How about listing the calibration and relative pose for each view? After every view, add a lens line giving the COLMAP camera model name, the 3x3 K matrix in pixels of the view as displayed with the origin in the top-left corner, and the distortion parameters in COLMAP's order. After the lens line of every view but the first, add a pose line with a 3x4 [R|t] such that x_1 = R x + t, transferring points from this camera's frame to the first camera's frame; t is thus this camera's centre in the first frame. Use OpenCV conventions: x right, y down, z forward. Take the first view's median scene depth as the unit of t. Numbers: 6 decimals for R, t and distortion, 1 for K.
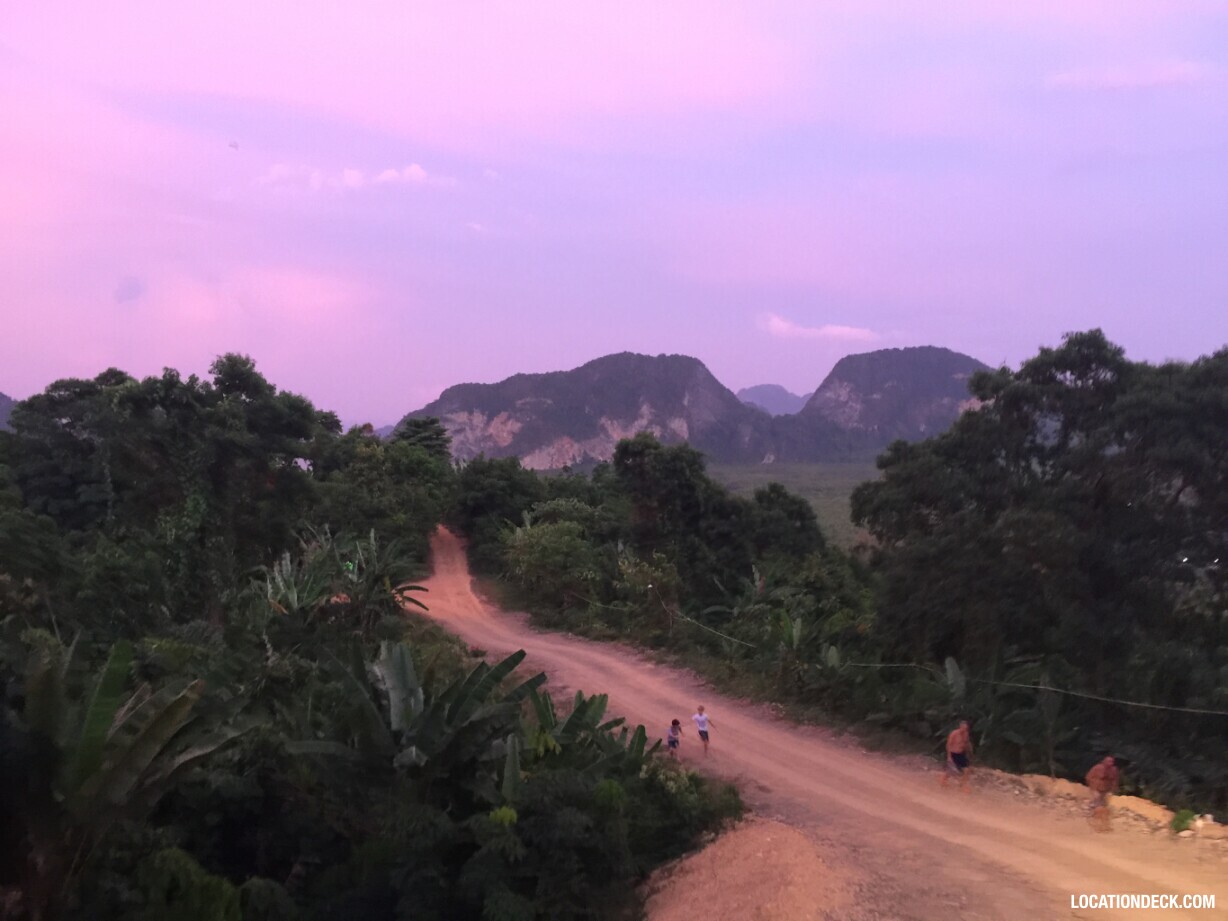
lens RADIAL K [[1193.9, 0, 615.5], [0, 1193.9, 482.8], [0, 0, 1]] dist [0.092166, -0.001112]
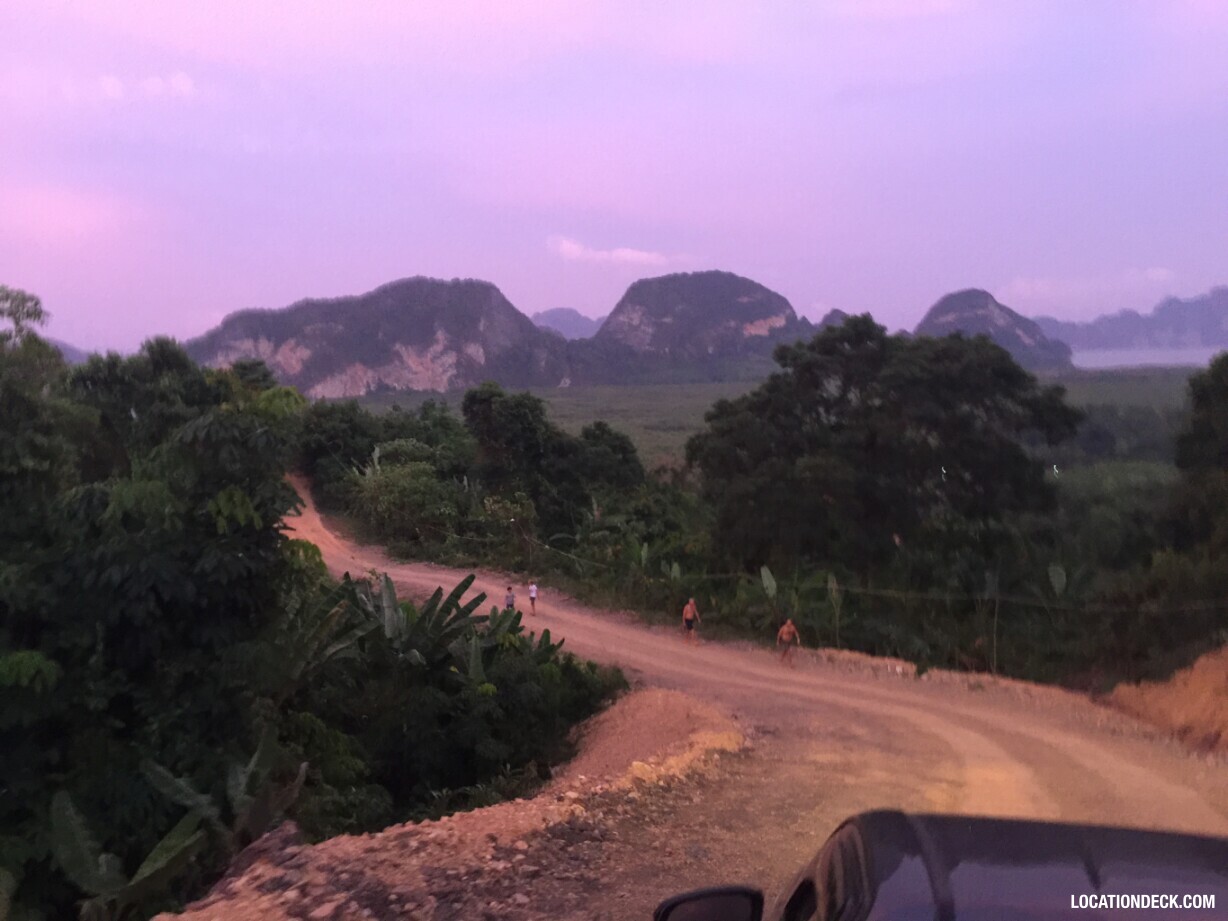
lens RADIAL K [[1193.9, 0, 615.5], [0, 1193.9, 482.8], [0, 0, 1]] dist [0.092166, -0.001112]
pose [[0.985135, -0.032692, 0.168645, -0.052712], [0.021826, 0.997589, 0.065885, -0.019607], [-0.170393, -0.061224, 0.983472, -0.133083]]
